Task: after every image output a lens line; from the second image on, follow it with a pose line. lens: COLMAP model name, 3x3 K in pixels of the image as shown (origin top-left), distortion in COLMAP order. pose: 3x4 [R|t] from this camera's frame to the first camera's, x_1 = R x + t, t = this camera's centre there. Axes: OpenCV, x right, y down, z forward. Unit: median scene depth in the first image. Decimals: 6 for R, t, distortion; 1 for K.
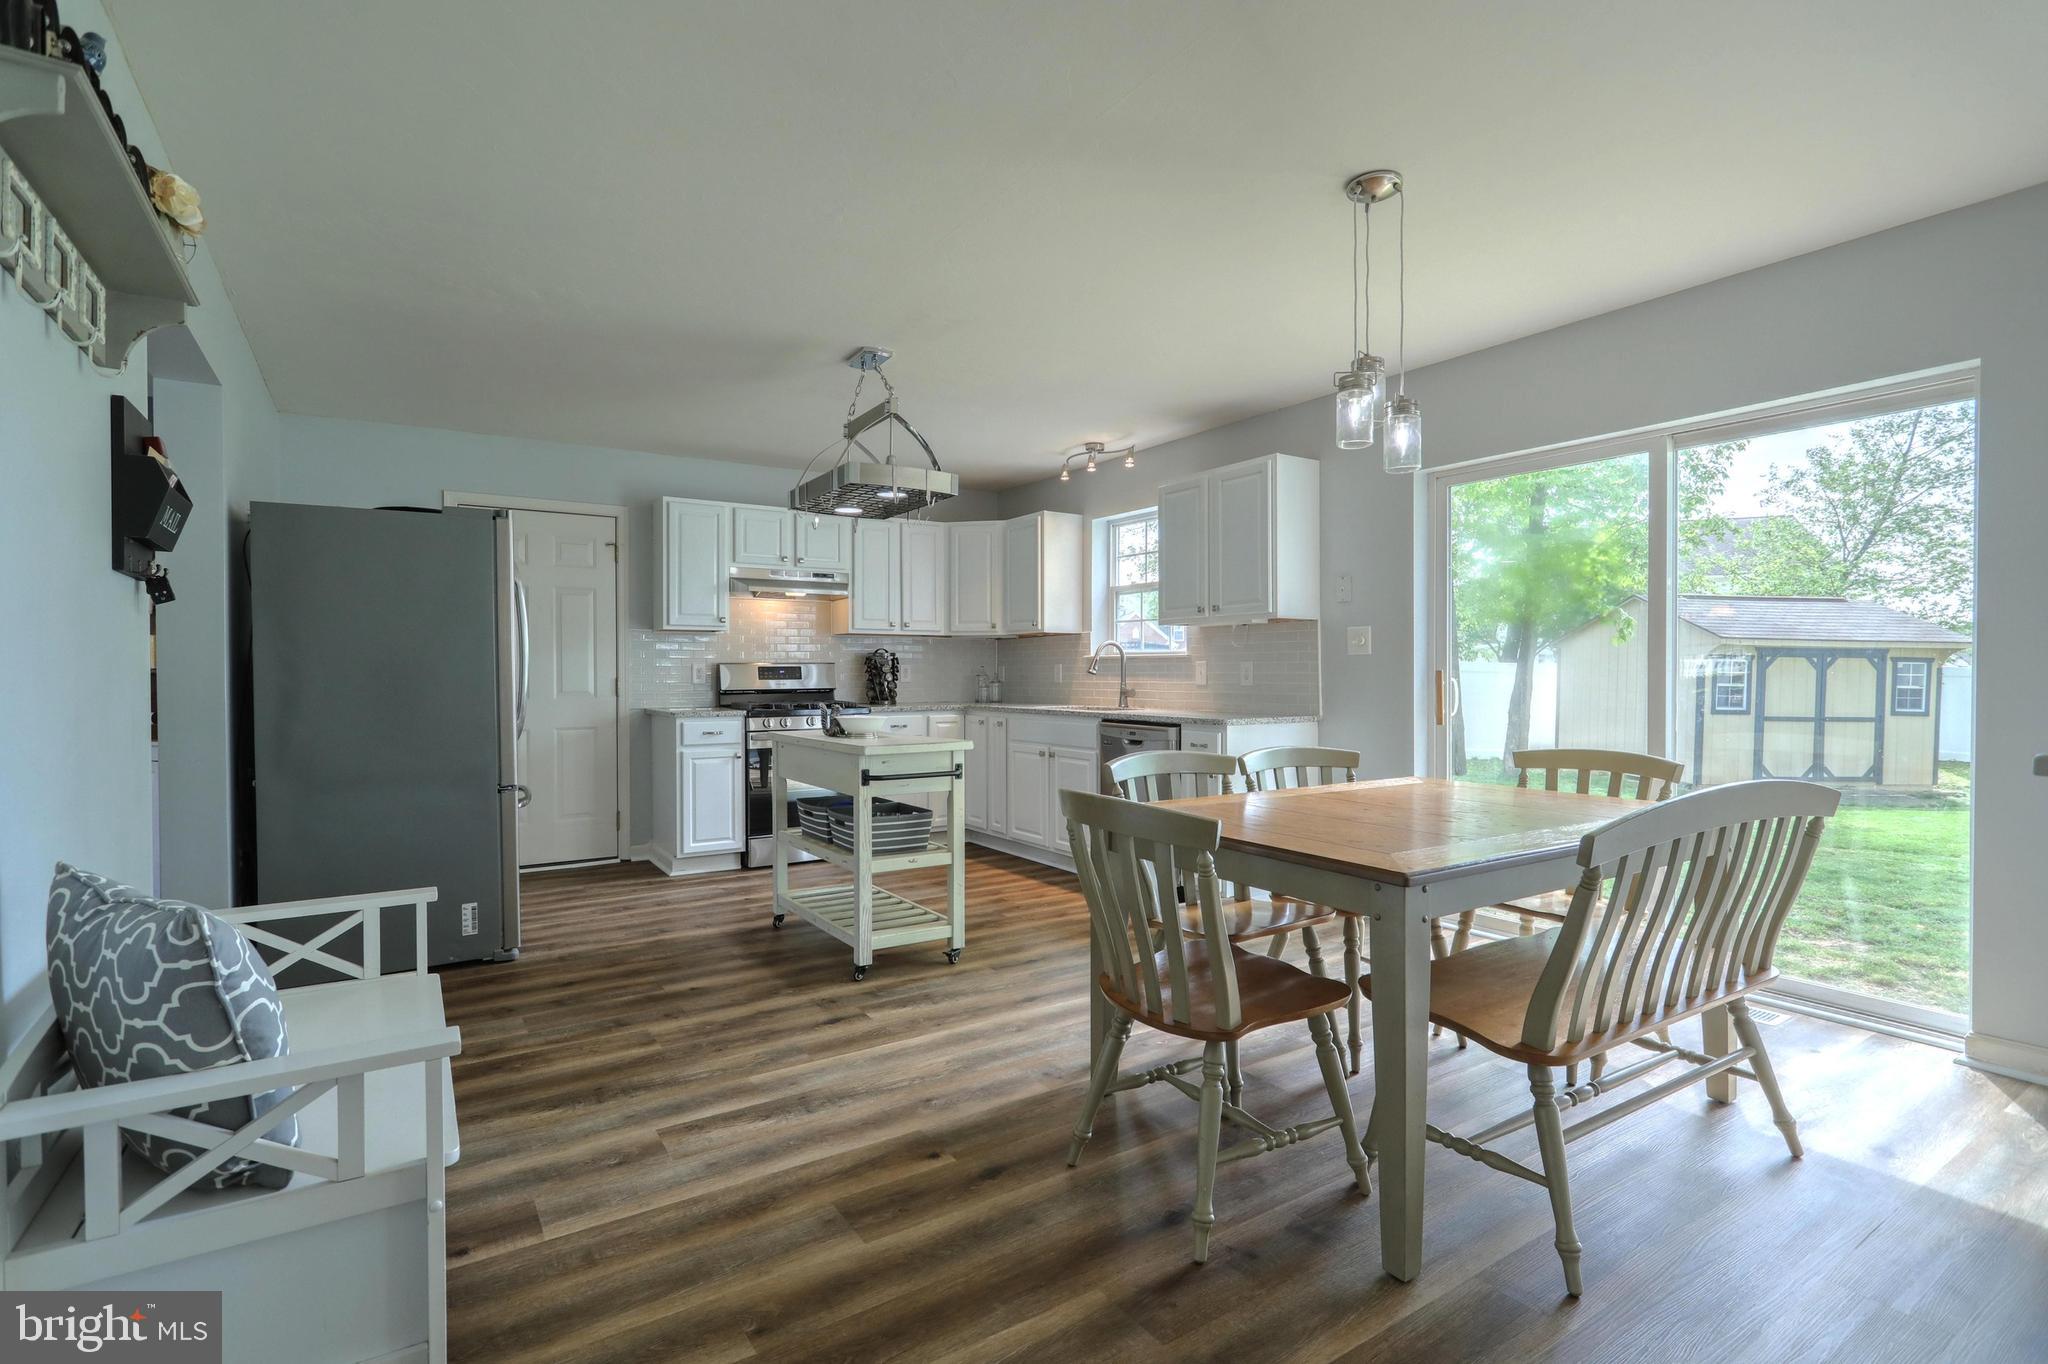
lens RADIAL K [[972.0, 0, 1027.2], [0, 972.0, 677.9], [0, 0, 1]] dist [-0.002231, 0.001604]
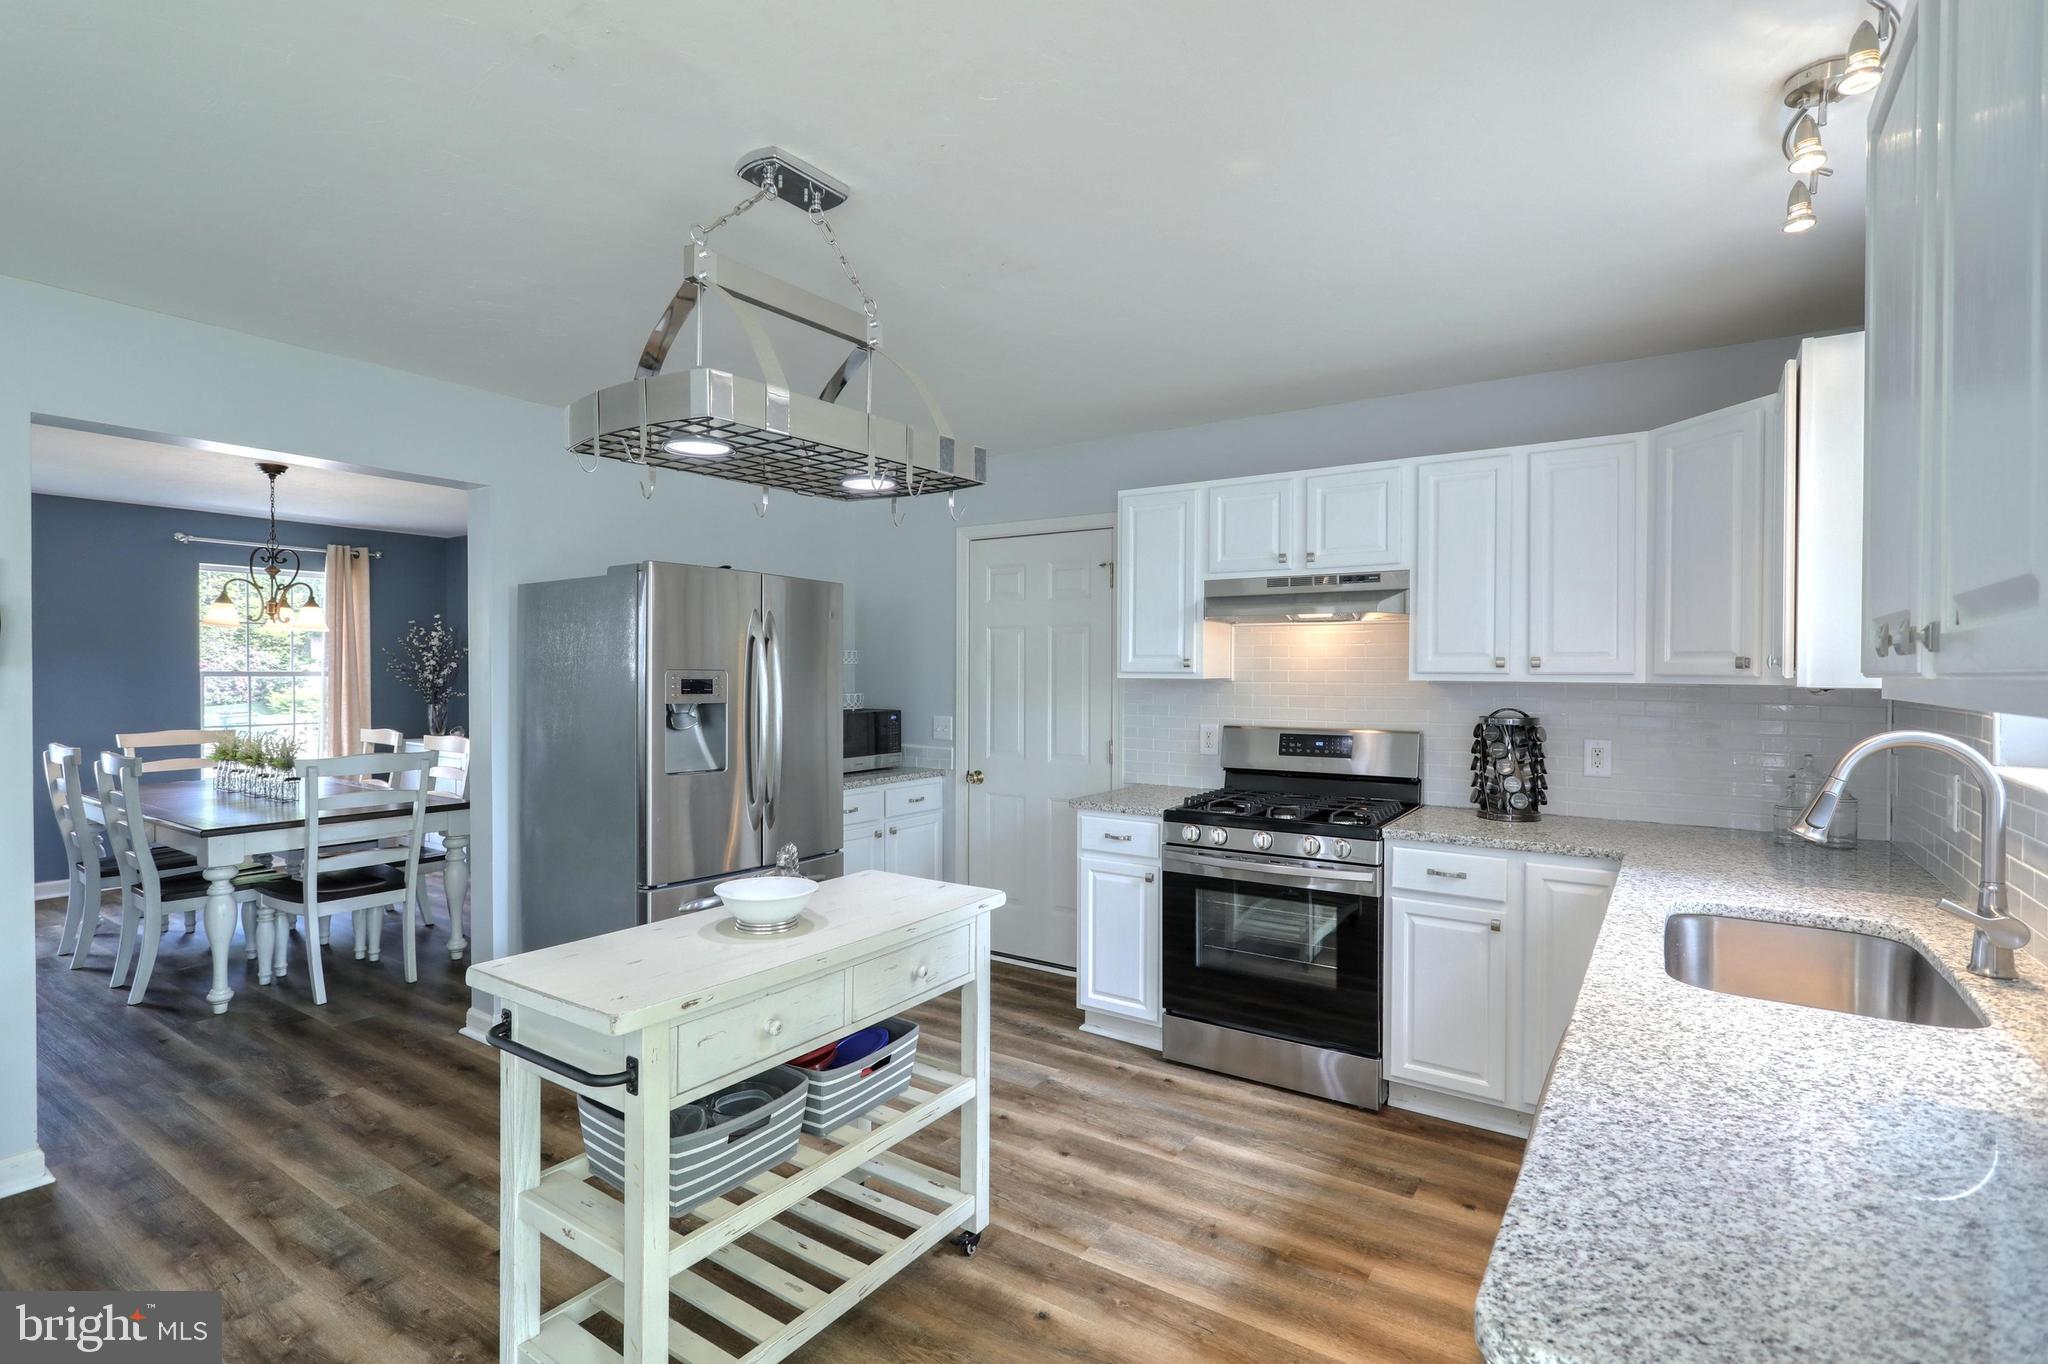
lens RADIAL K [[972.0, 0, 1027.2], [0, 972.0, 677.9], [0, 0, 1]] dist [-0.002231, 0.001604]
pose [[0.383611, 0.011038, -0.923429, 0.251615], [-0.010465, 0.999916, 0.007605, -0.053646], [0.923436, 0.006746, 0.383694, 0.649968]]
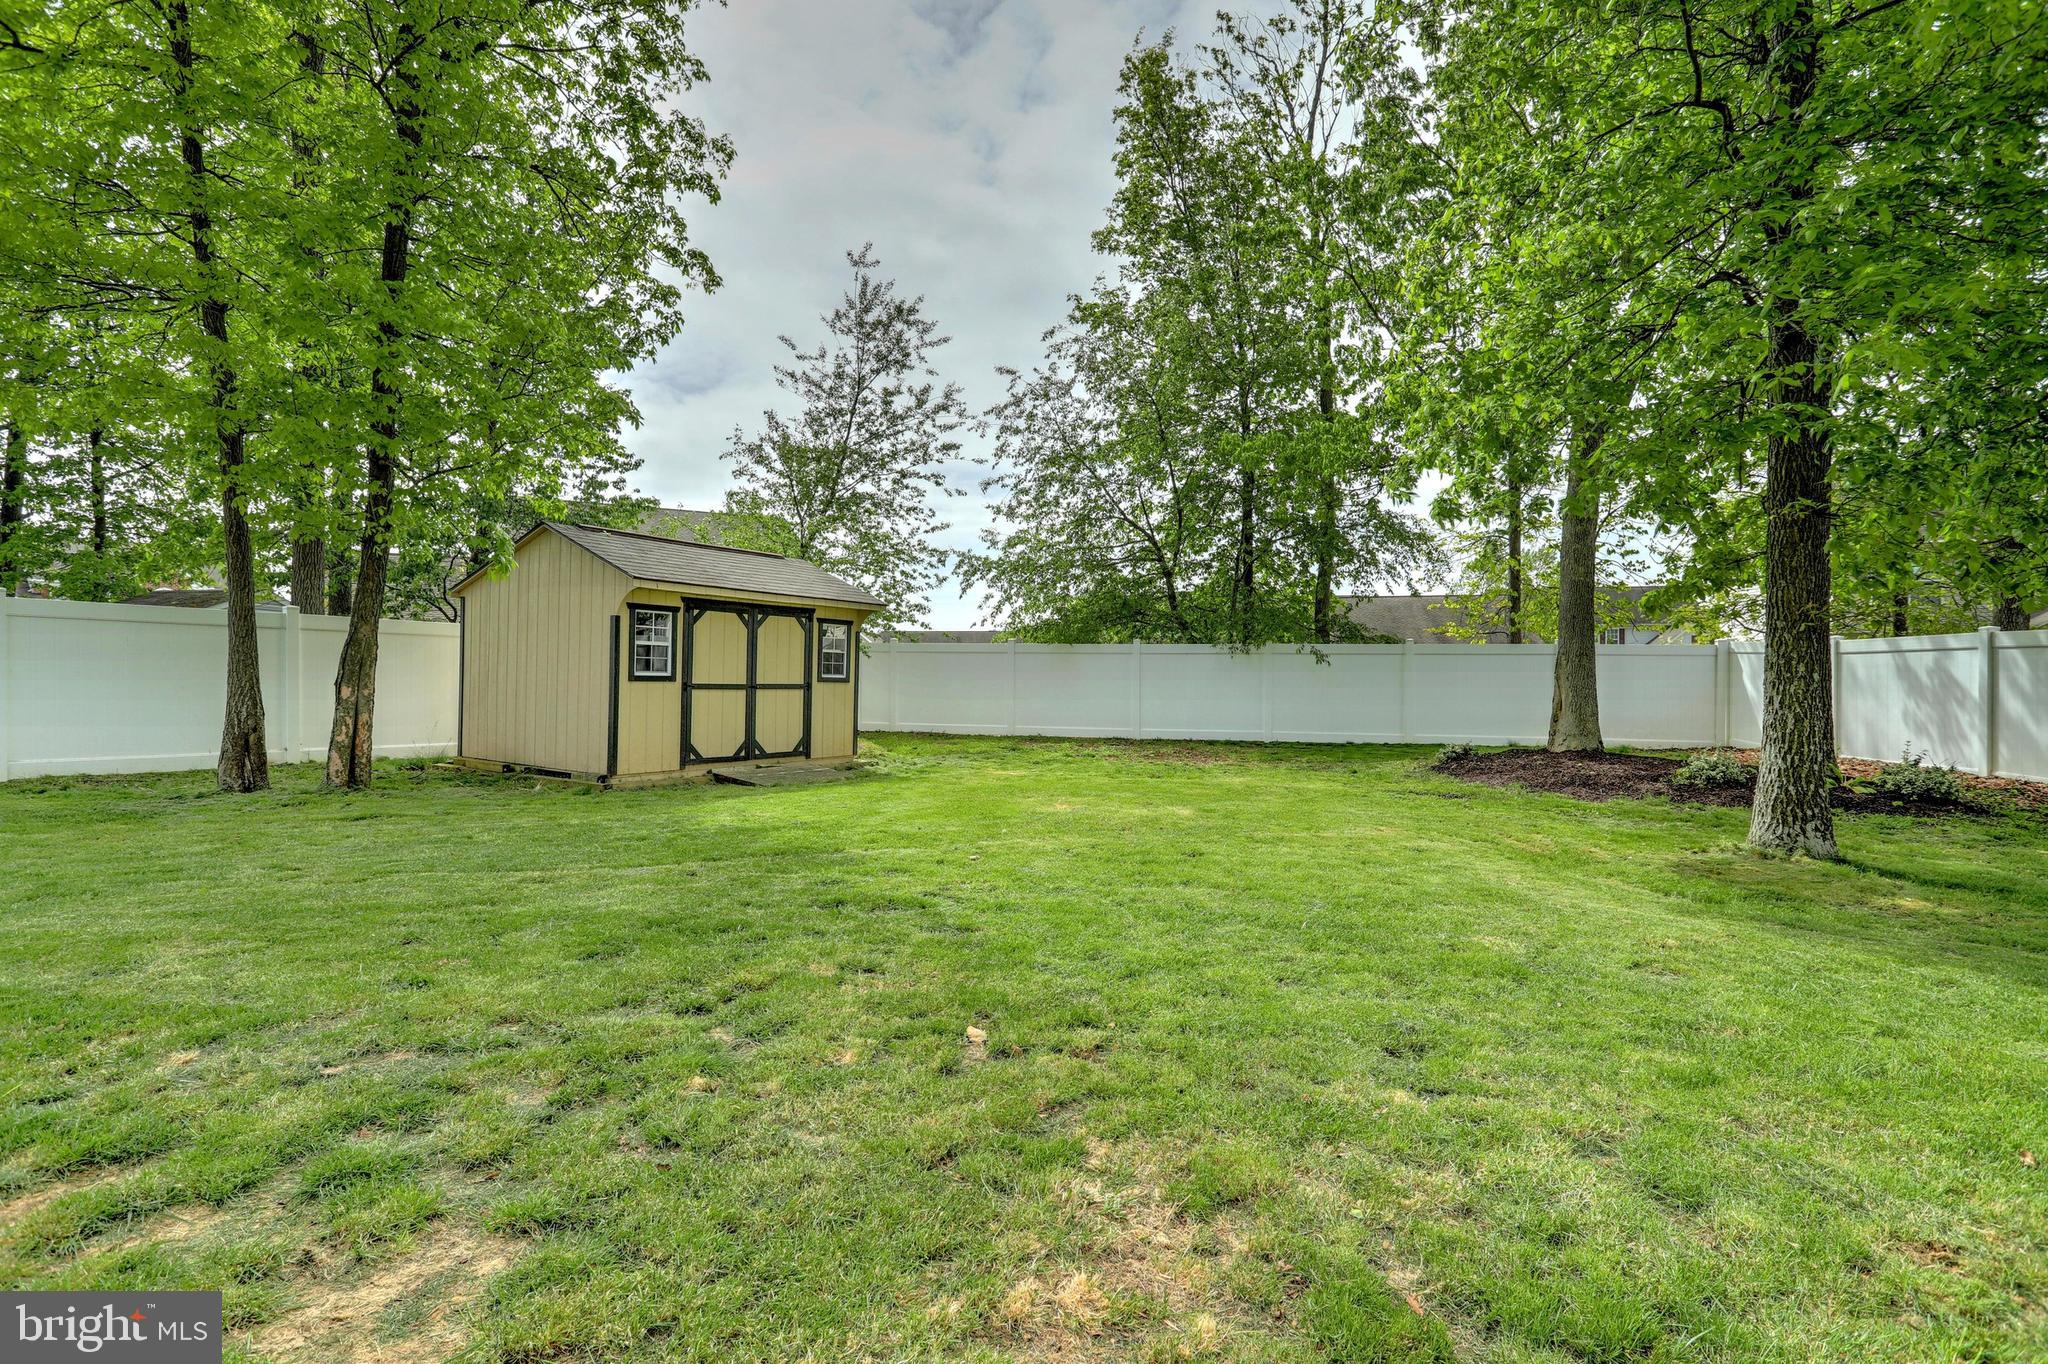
lens RADIAL K [[959.7, 0, 1035.5], [0, 959.7, 679.9], [0, 0, 1]] dist [0.002685, 0.001199]
pose [[0.612897, -0.004469, 0.790151, 0.715686], [-0.005834, 0.999931, 0.010181, 0.062816], [-0.790142, -0.010850, 0.612828, 0.674745]]
